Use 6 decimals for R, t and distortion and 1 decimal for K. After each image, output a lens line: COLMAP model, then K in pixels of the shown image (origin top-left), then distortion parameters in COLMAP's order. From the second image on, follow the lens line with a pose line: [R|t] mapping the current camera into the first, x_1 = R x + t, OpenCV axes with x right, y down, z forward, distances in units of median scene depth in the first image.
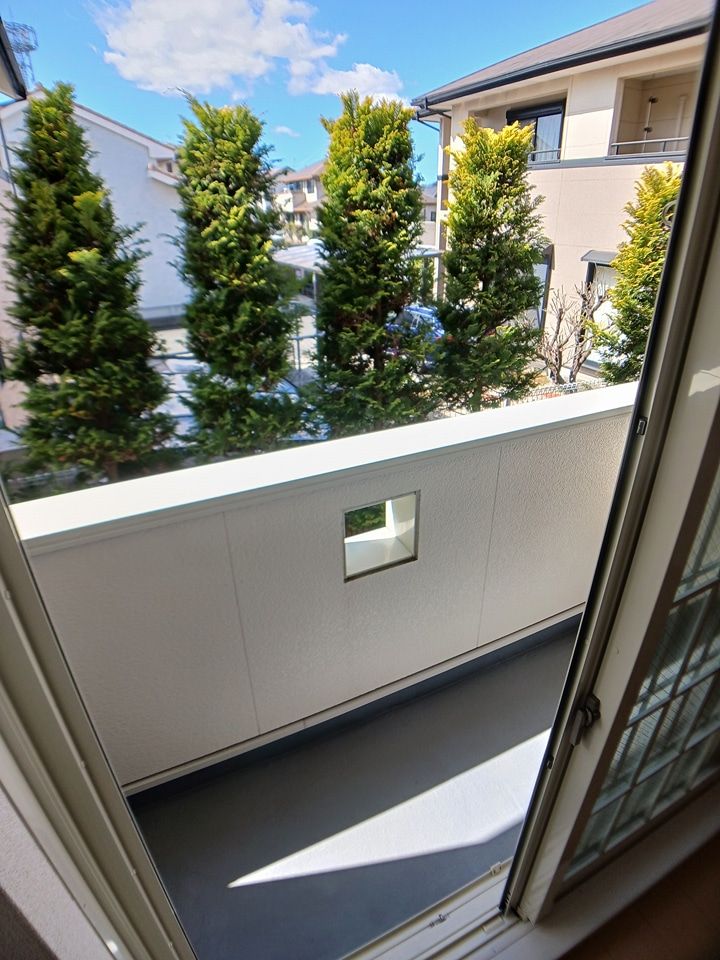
lens RADIAL K [[522.3, 0, 360.0], [0, 522.3, 480.0], [0, 0, 1]] dist [-0.000470, -0.000161]
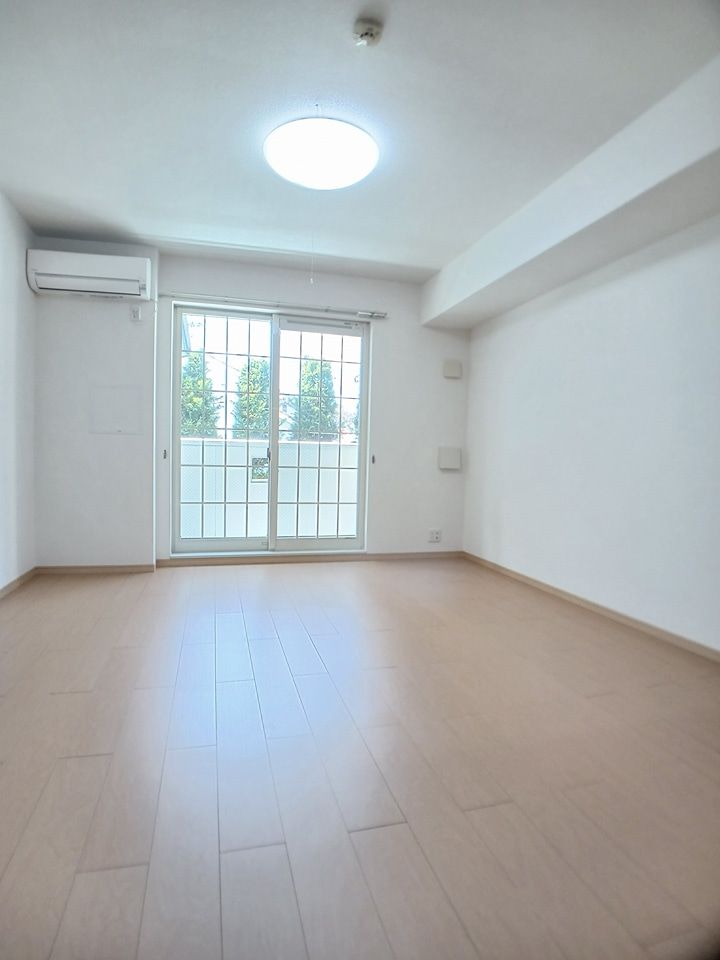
lens RADIAL K [[522.3, 0, 360.0], [0, 522.3, 480.0], [0, 0, 1]] dist [-0.000470, -0.000161]
pose [[0.980890, 0.043187, -0.189712, 0.851375], [-0.118588, 0.905712, -0.406968, 0.960440], [0.154248, 0.421688, 0.893525, -1.168193]]
